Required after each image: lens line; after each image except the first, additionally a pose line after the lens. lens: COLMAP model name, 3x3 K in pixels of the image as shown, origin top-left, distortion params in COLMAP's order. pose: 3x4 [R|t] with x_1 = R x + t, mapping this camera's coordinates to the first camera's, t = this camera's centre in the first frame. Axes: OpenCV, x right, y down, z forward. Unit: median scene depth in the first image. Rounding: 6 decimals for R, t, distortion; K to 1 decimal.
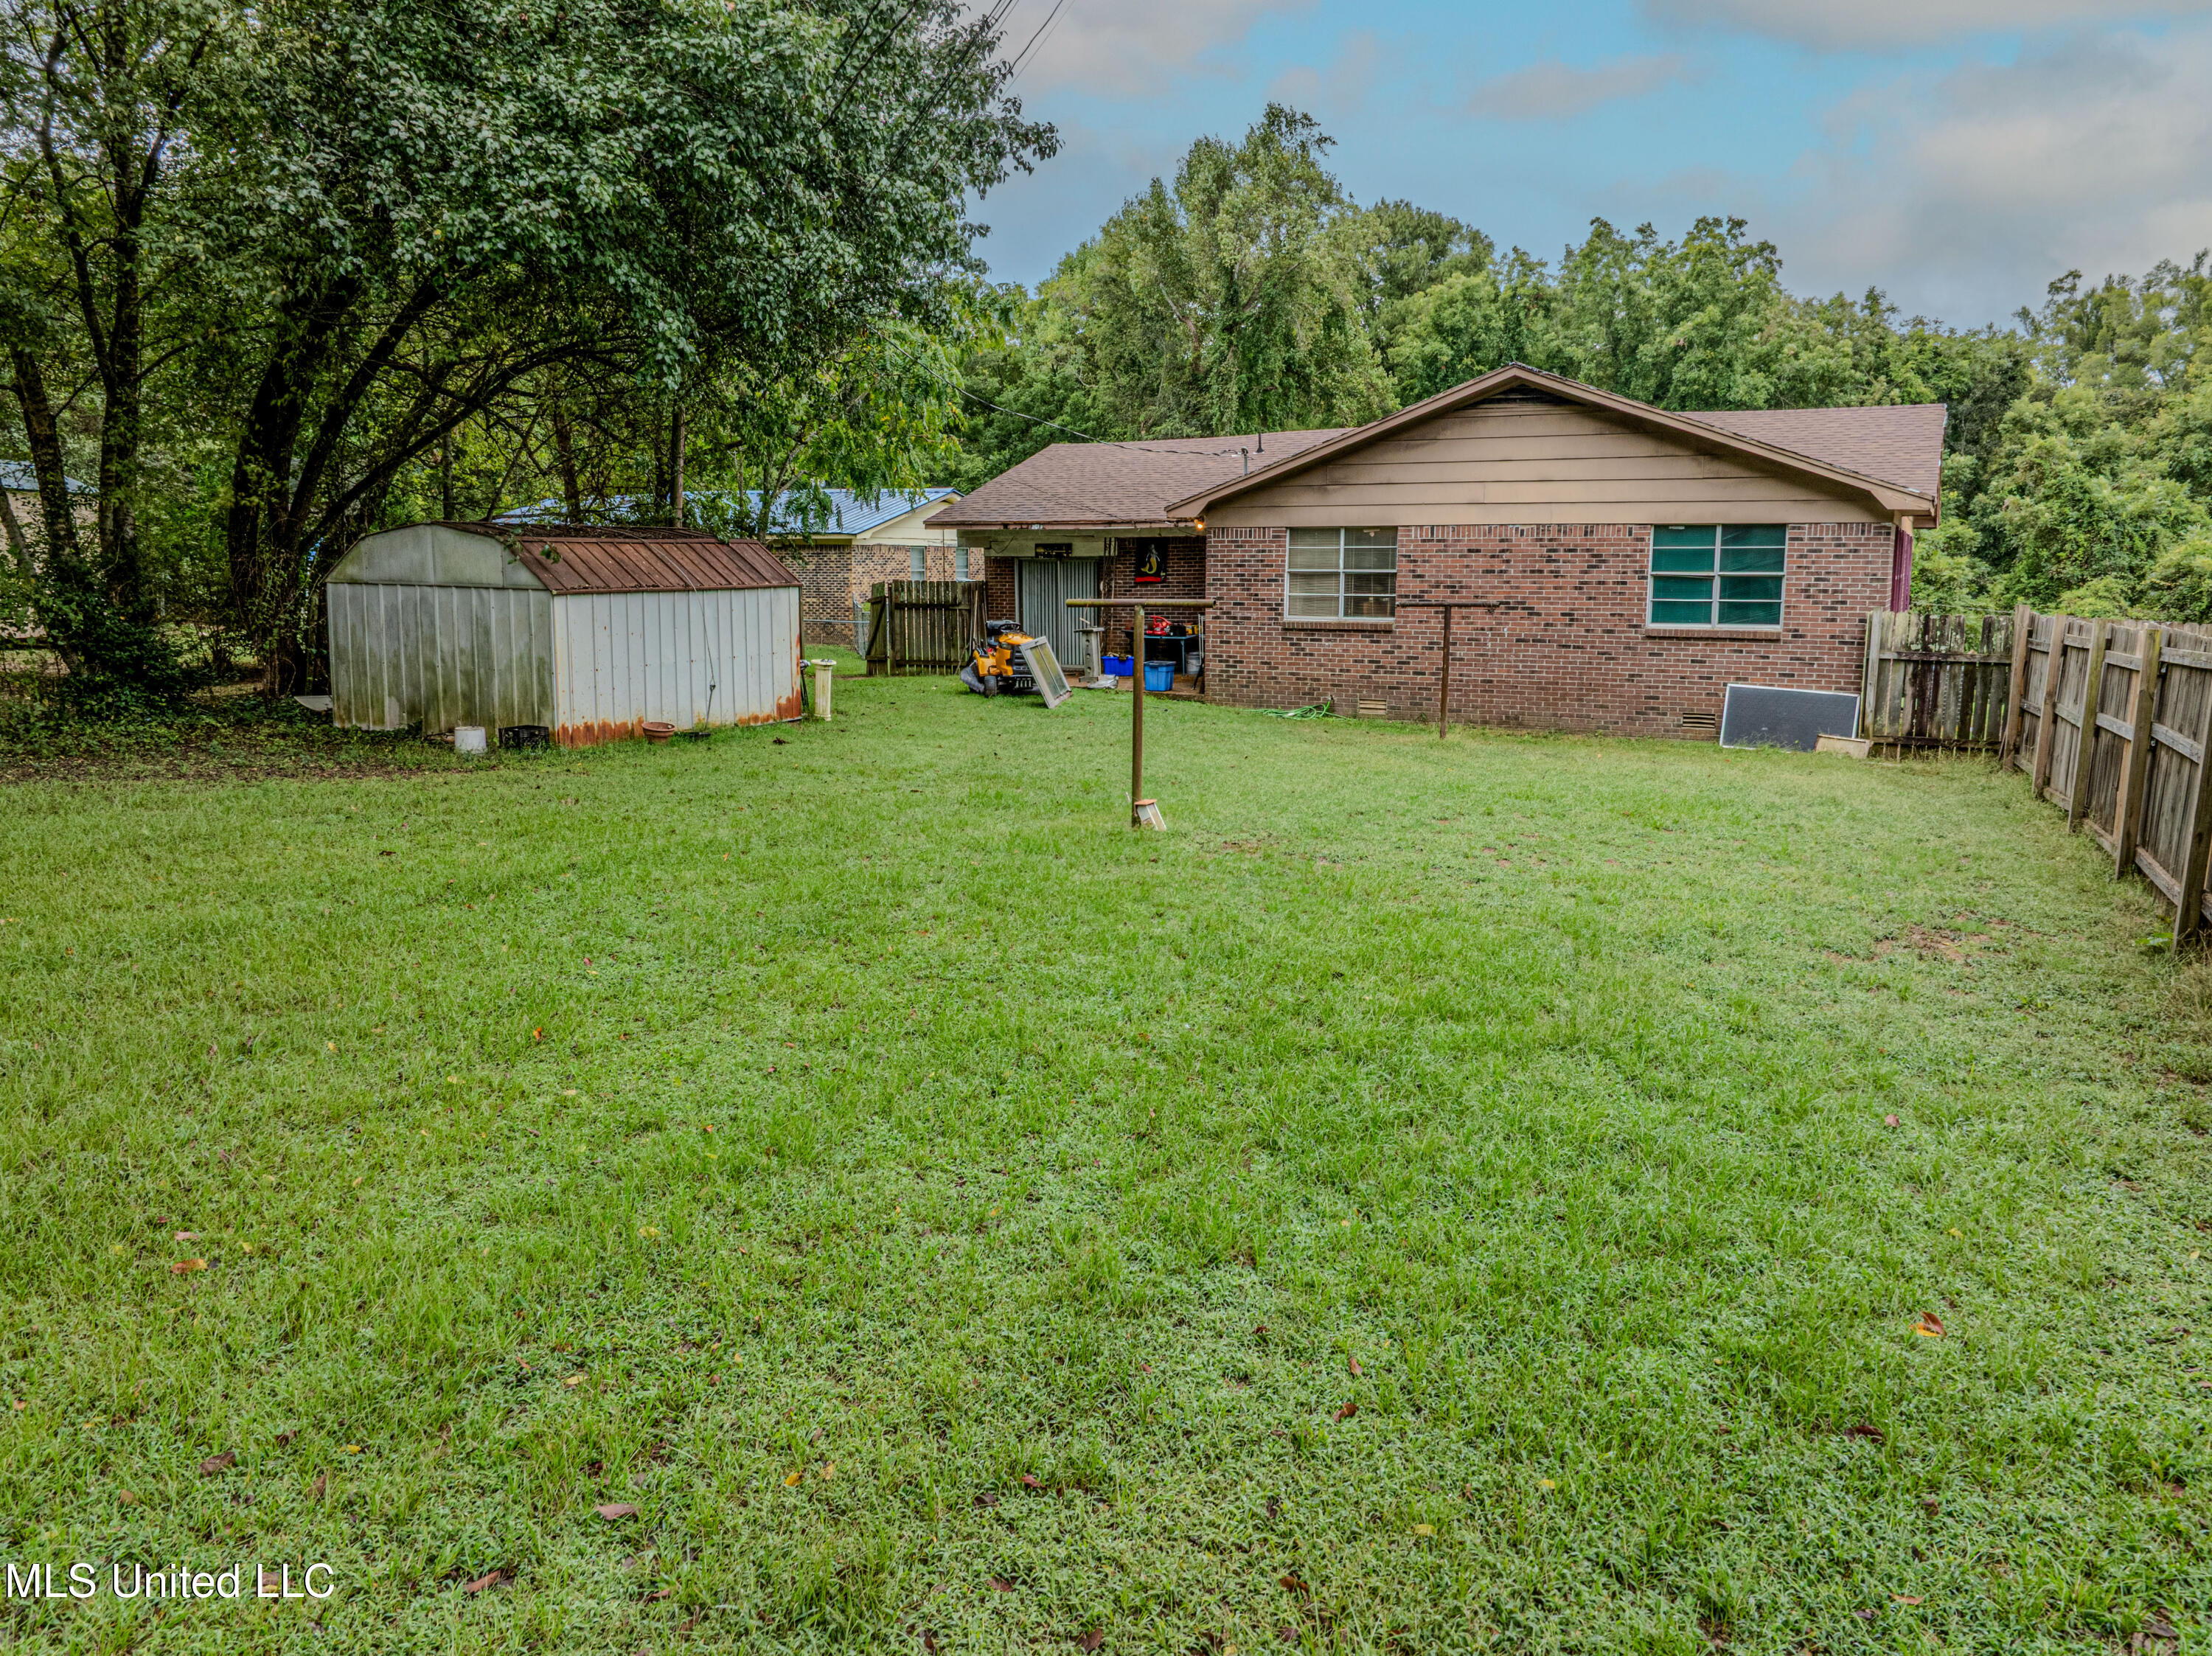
lens RADIAL K [[1558.6, 0, 1106.0], [0, 1558.6, 828.0], [0, 0, 1]] dist [-0.037876, -0.001756]
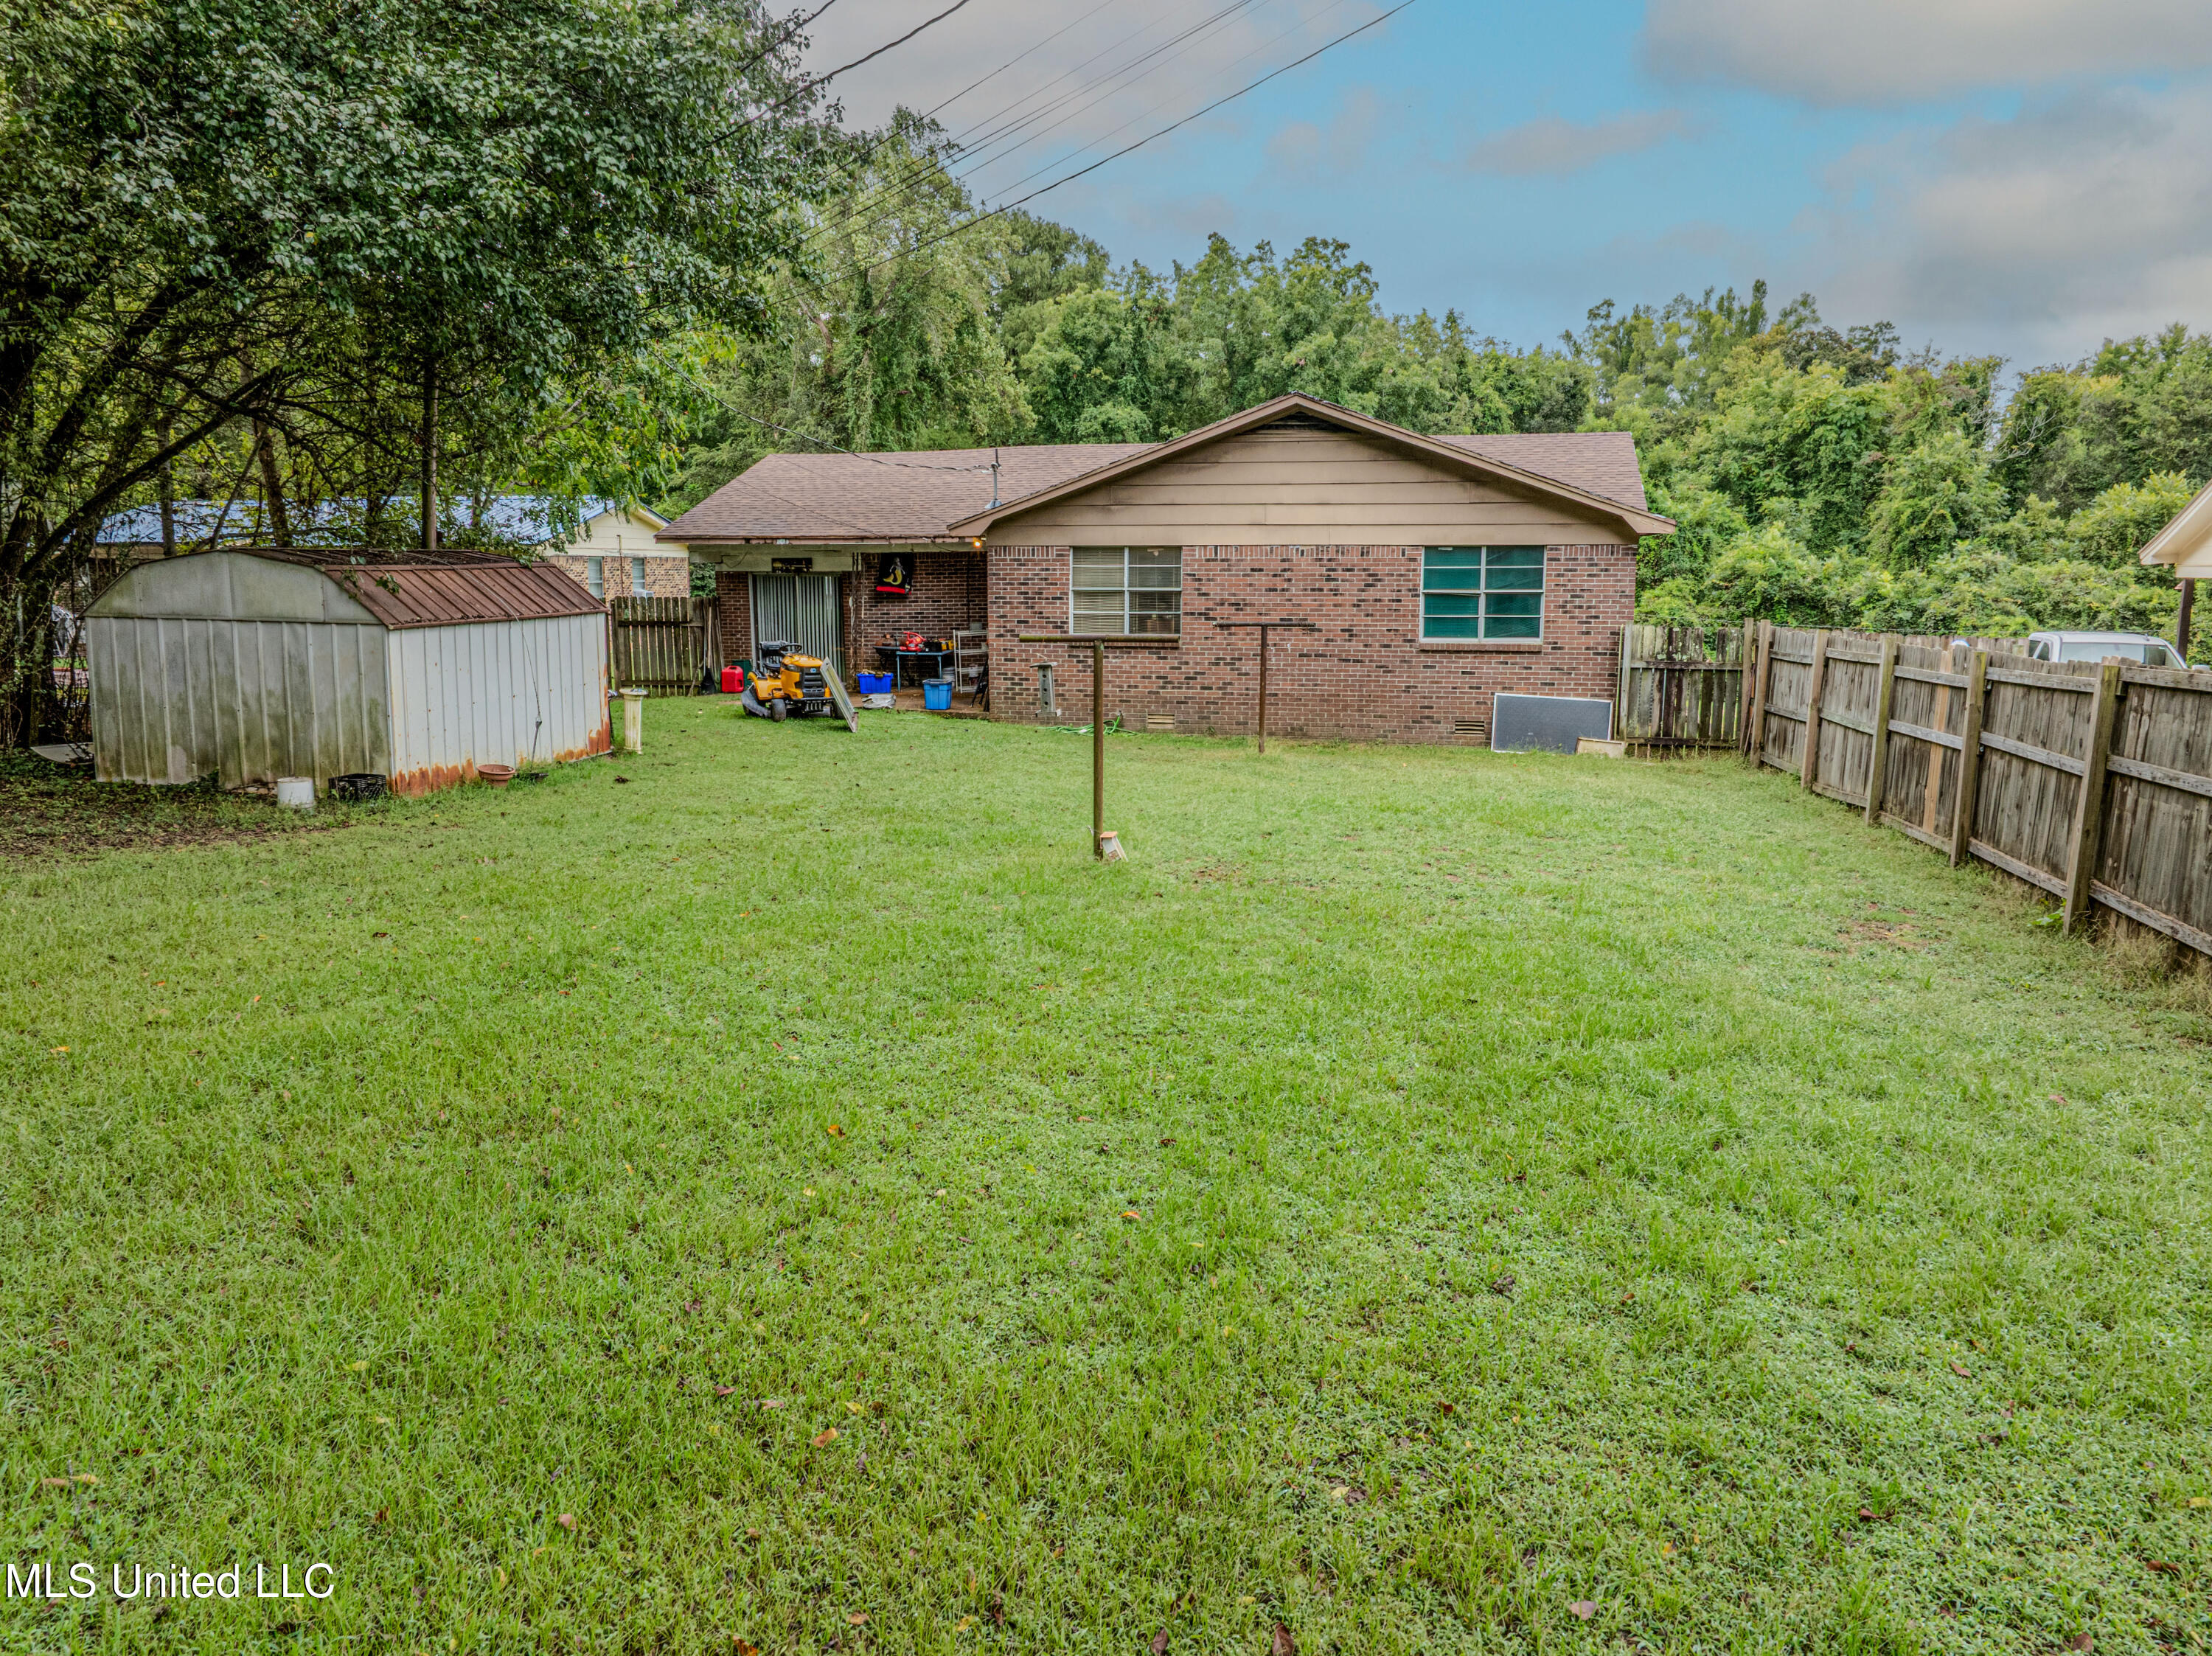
lens RADIAL K [[1558.6, 0, 1106.0], [0, 1558.6, 828.0], [0, 0, 1]] dist [-0.037876, -0.001756]
pose [[0.967172, -0.043360, 0.250395, -0.119265], [0.043306, 0.999045, 0.005725, -0.013939], [-0.250404, 0.005306, 0.968127, 0.011568]]
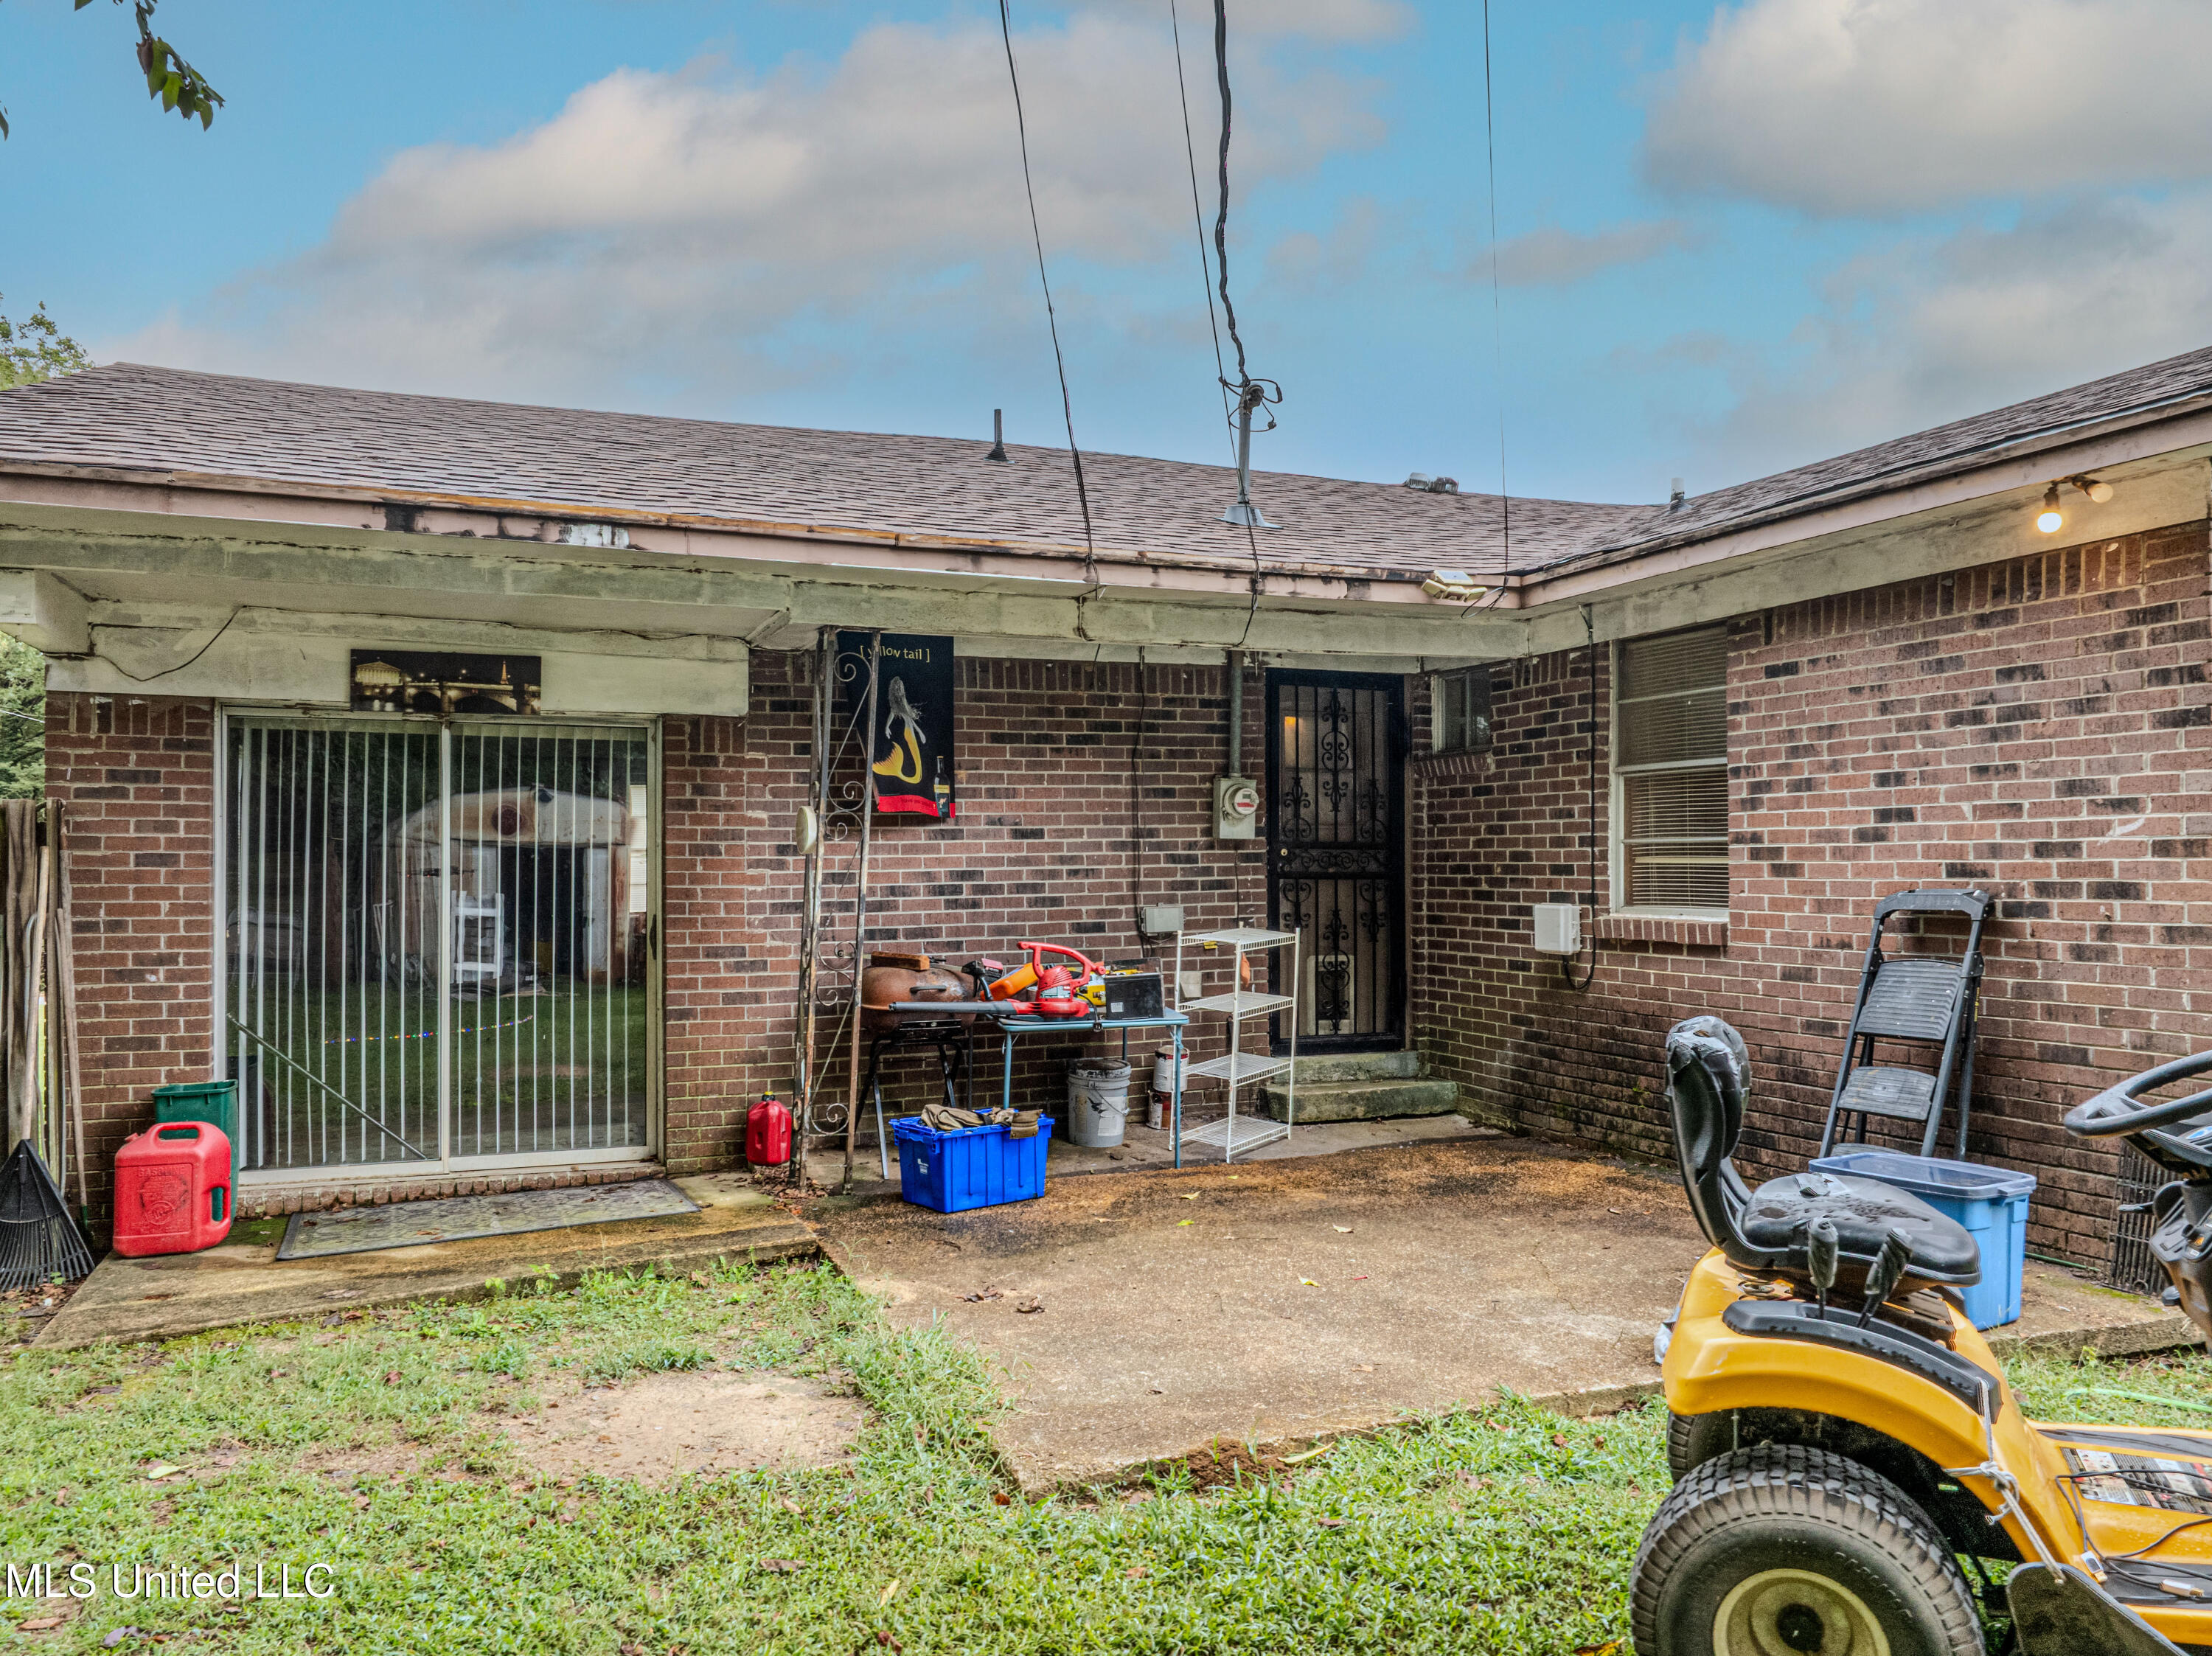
lens RADIAL K [[1558.6, 0, 1106.0], [0, 1558.6, 828.0], [0, 0, 1]] dist [-0.037876, -0.001756]
pose [[0.631265, 0.023552, 0.775210, -0.192967], [0.128593, 0.982525, -0.134566, -0.141541], [-0.764833, 0.184633, 0.617205, 0.989367]]
